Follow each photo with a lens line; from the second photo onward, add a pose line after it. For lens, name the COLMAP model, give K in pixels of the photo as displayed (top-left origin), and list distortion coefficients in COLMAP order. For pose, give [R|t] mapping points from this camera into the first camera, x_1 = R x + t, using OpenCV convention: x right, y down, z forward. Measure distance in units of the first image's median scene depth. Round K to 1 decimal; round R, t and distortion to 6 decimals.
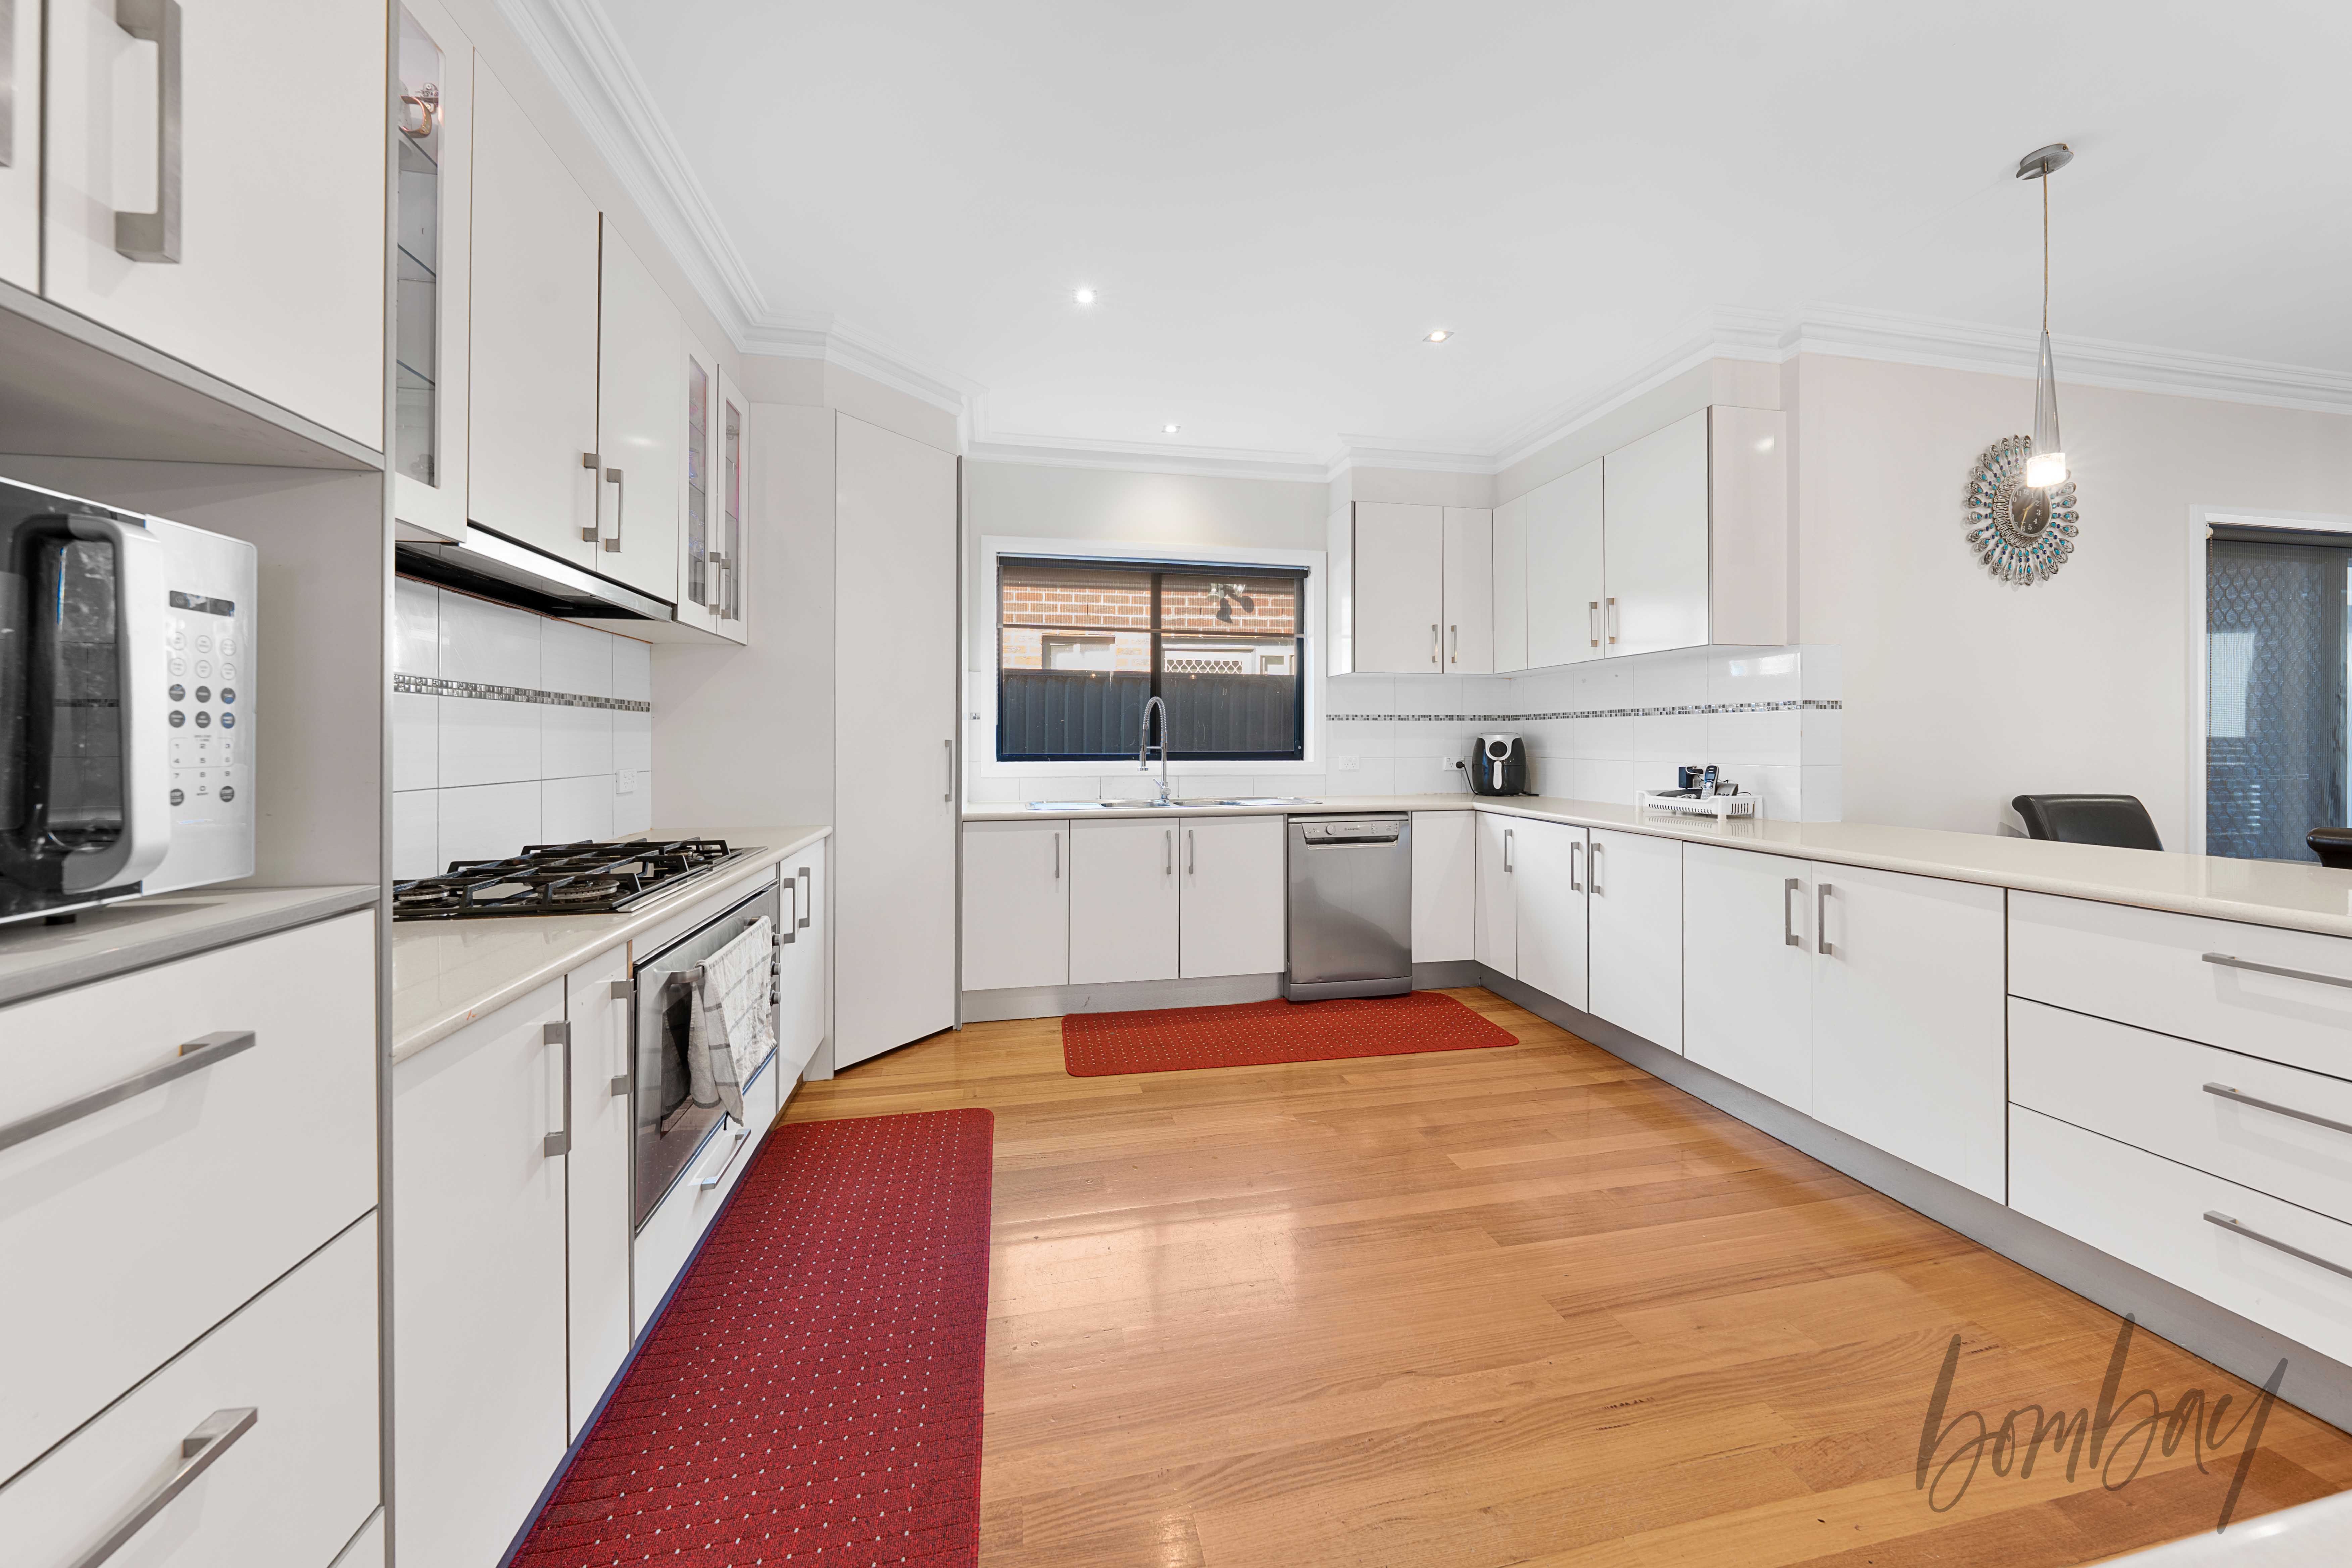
lens RADIAL K [[809.3, 0, 1173.7], [0, 809.3, 730.0], [0, 0, 1]] dist [0.005392, 0.000118]
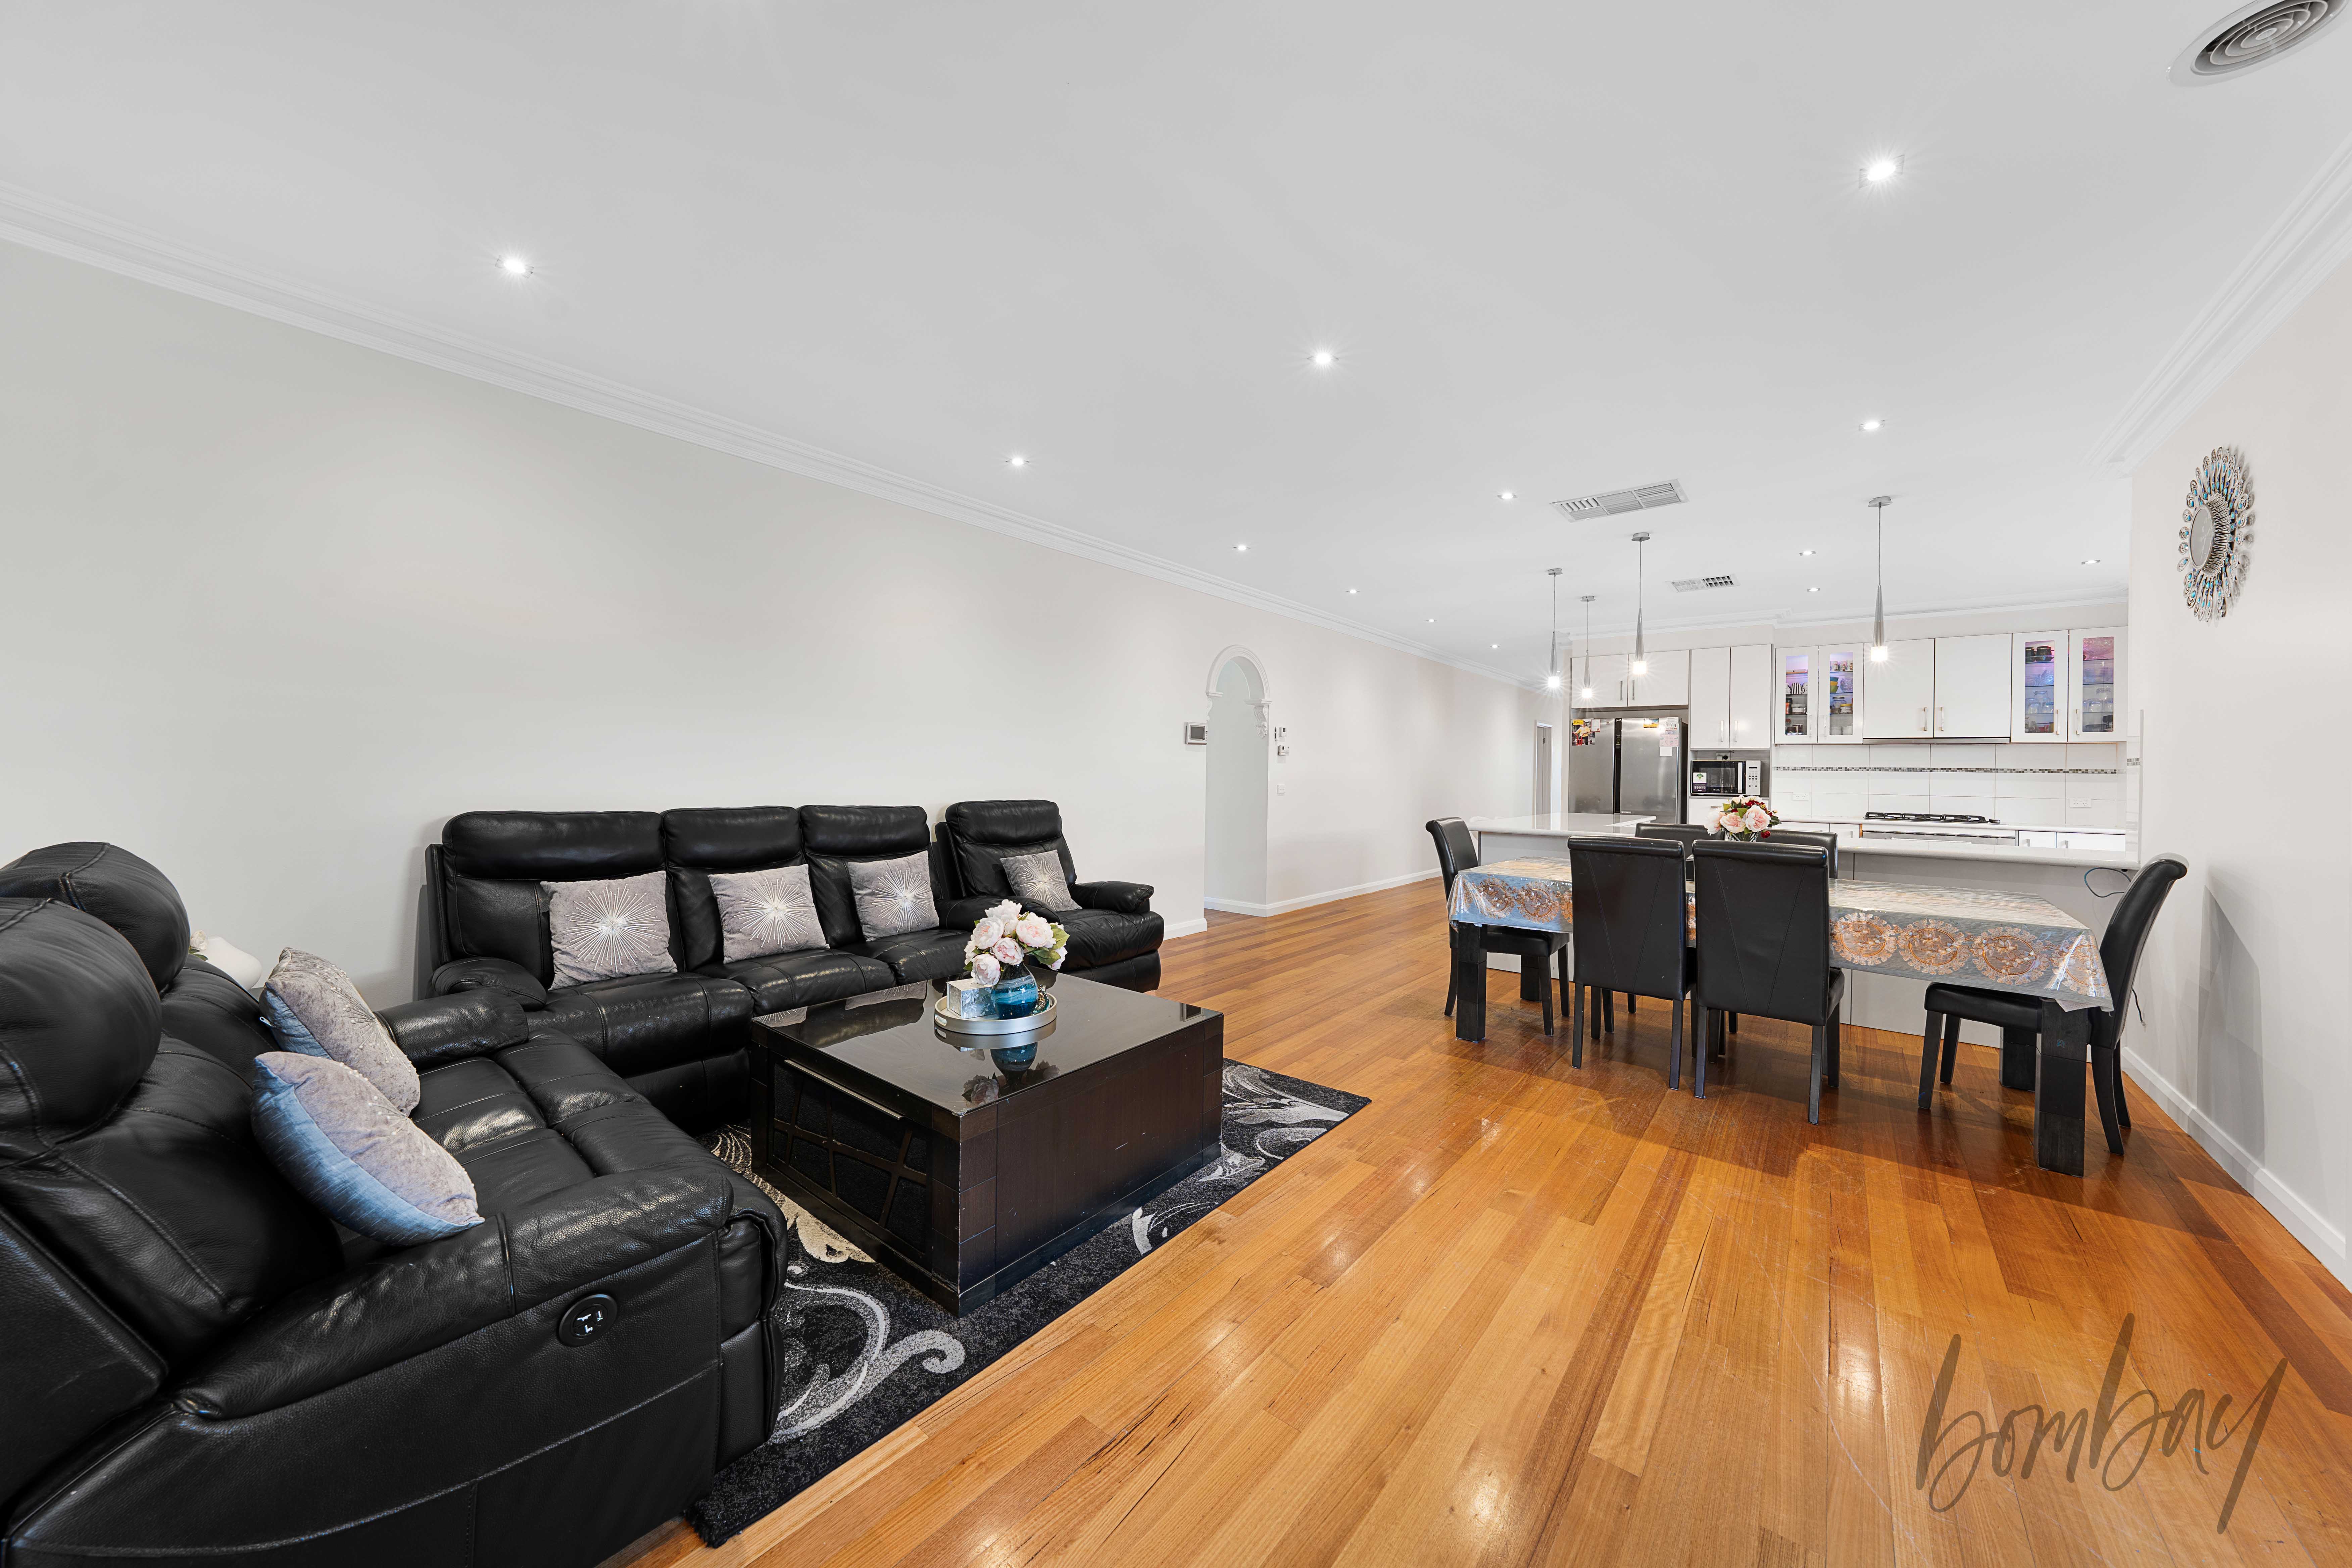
lens RADIAL K [[807.9, 0, 1176.0], [0, 807.9, 784.0], [0, 0, 1]] dist [-0.032752, 0.005515]
pose [[-0.778179, 0.003841, -0.628031, 2.393105], [-0.004826, 0.999915, 0.012095, -0.005757], [0.628024, 0.012443, -0.778094, 0.927060]]
